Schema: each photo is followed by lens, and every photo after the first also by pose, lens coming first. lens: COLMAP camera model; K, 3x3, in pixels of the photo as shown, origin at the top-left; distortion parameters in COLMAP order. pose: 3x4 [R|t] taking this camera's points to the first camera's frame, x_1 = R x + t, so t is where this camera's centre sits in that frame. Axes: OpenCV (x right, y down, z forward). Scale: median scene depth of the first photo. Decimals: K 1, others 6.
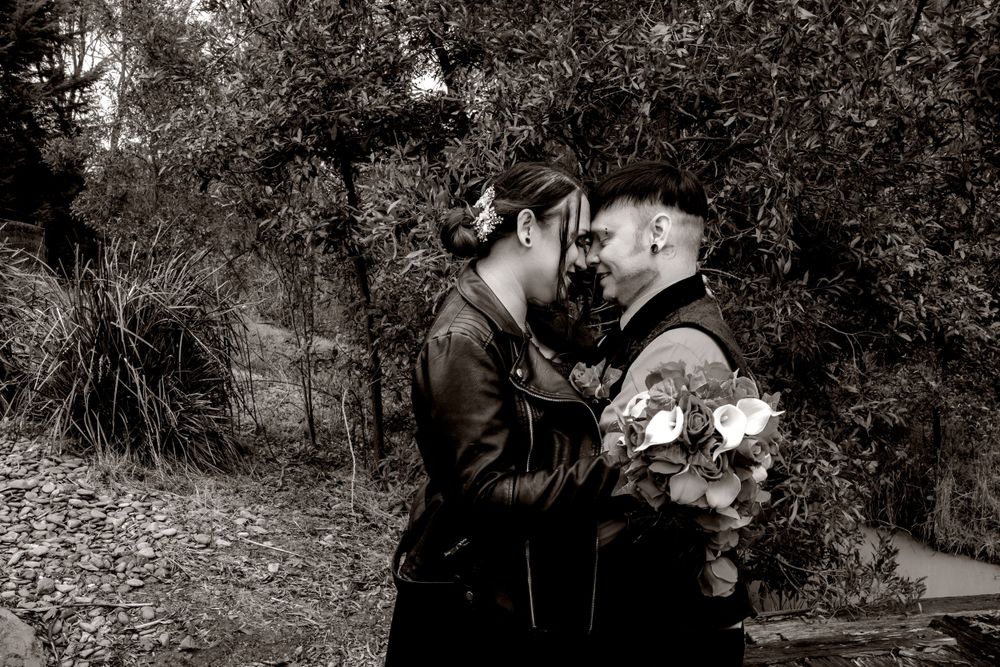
lens RADIAL K [[954.2, 0, 500.0], [0, 954.2, 333.5], [0, 0, 1]] dist [-0.109231, 0.137900]
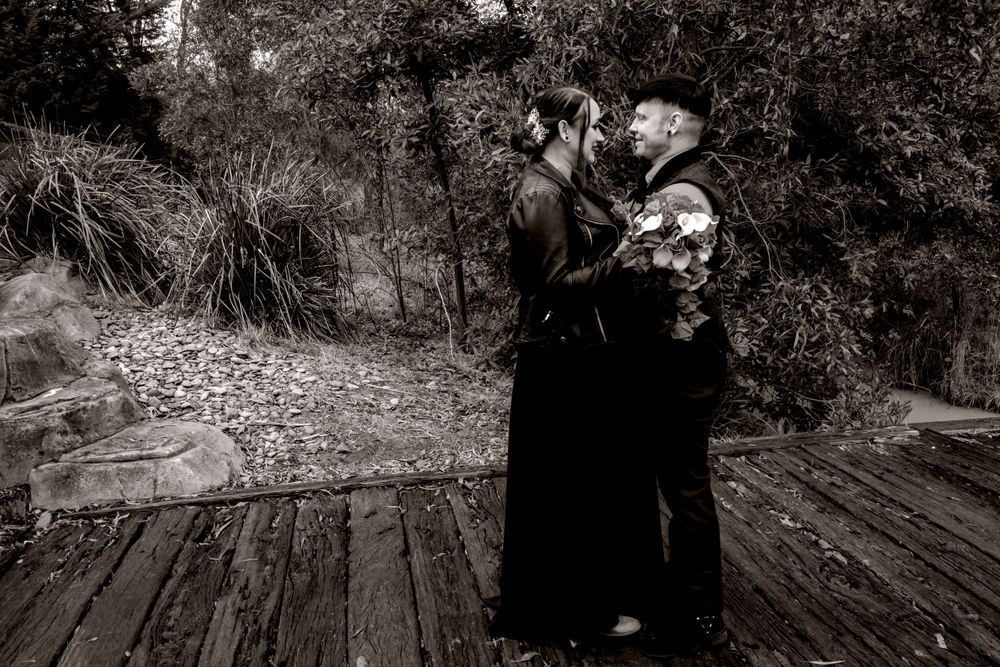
lens RADIAL K [[954.2, 0, 500.0], [0, 954.2, 333.5], [0, 0, 1]] dist [-0.109231, 0.137900]
pose [[0.997794, -0.030098, -0.059177, -0.015237], [0.035701, 0.994739, 0.096016, 0.033839], [0.055976, -0.097916, 0.993619, -0.268867]]
